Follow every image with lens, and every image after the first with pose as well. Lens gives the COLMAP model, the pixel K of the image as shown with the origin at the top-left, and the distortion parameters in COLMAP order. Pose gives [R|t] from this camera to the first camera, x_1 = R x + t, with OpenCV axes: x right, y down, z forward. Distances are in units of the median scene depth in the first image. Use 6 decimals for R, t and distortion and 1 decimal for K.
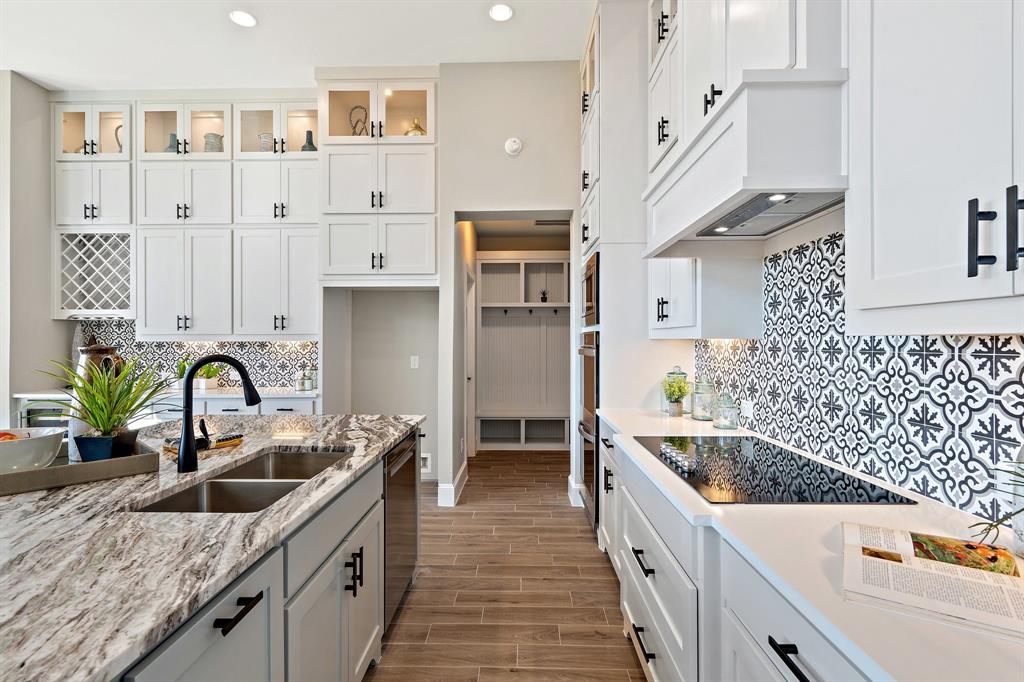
lens RADIAL K [[485.3, 0, 514.0], [0, 485.3, 339.4], [0, 0, 1]] dist [0.001552, -0.000167]
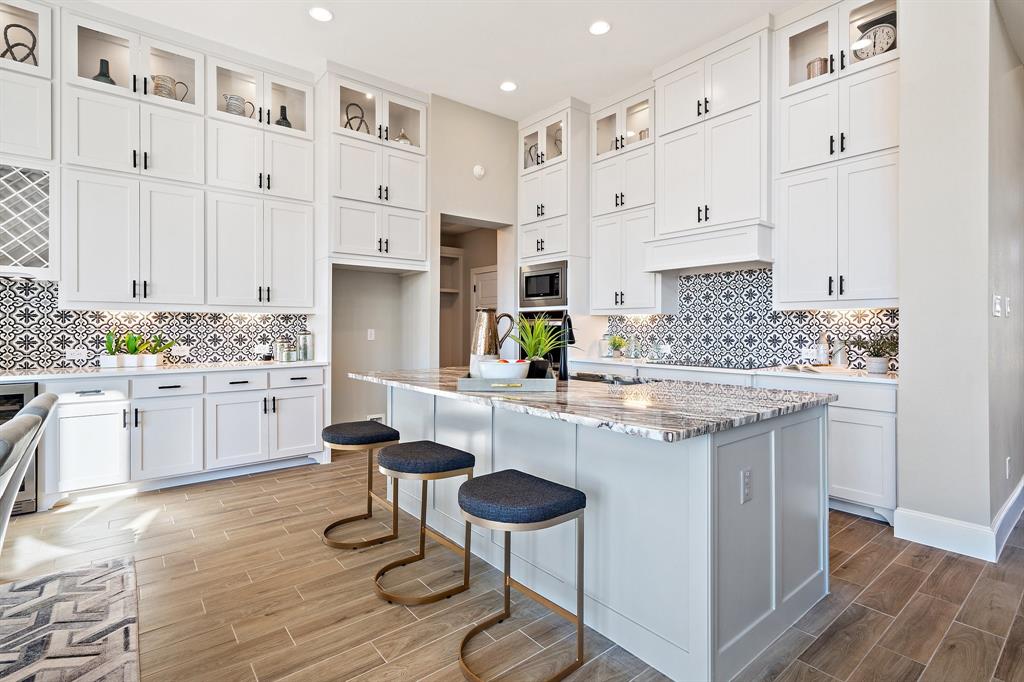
lens RADIAL K [[492.2, 0, 511.0], [0, 492.2, 326.2], [0, 0, 1]] dist [0.005279, 0.000634]
pose [[0.769341, 0.005394, 0.638815, -0.732217], [-0.005125, 0.999984, -0.002272, 0.030332], [-0.638817, -0.001526, 0.769357, -0.095750]]
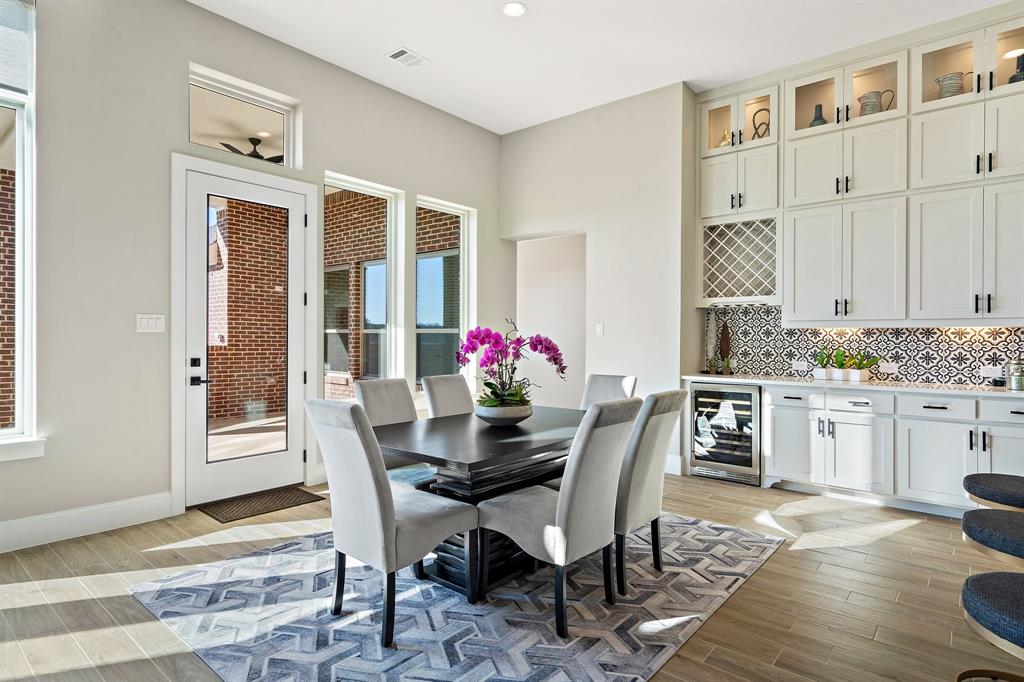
lens RADIAL K [[544.7, 0, 513.1], [0, 544.7, 338.8], [0, 0, 1]] dist [0.002382, 0.000673]
pose [[0.778156, 0.007373, -0.628028, -0.516704], [-0.007992, 0.999966, 0.001837, 0.028379], [0.628020, 0.003590, 0.778189, -0.185006]]
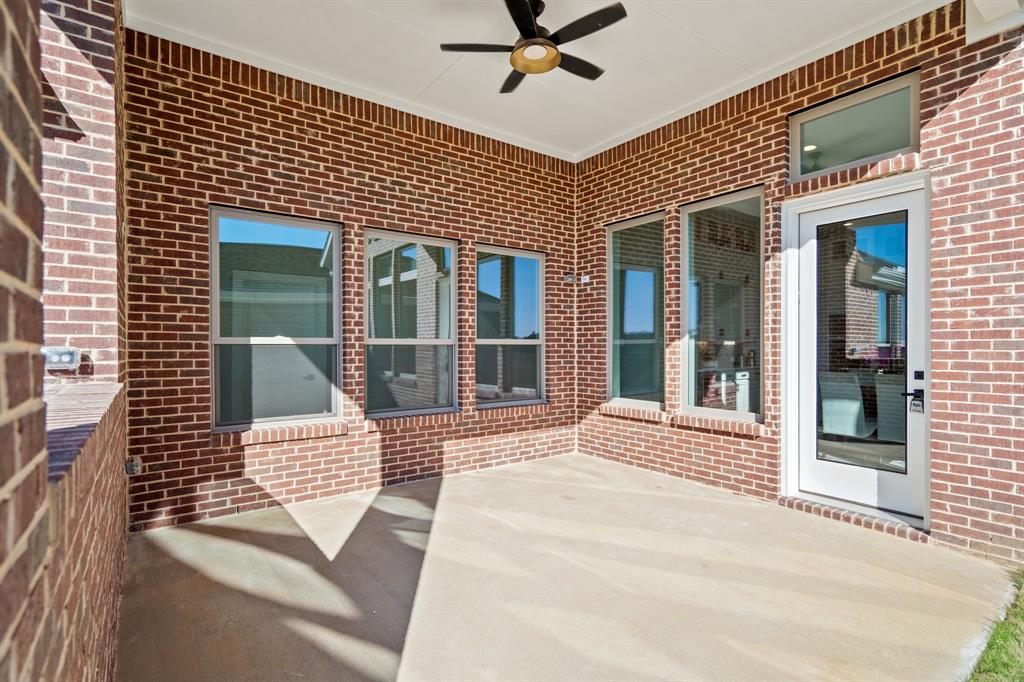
lens RADIAL K [[485.3, 0, 514.0], [0, 485.3, 339.4], [0, 0, 1]] dist [0.001552, -0.000167]
pose [[0.787907, 0.006719, 0.615757, -2.708853], [-0.000463, 0.999947, -0.010319, 0.013998], [-0.615794, 0.007845, 0.787868, -0.026212]]
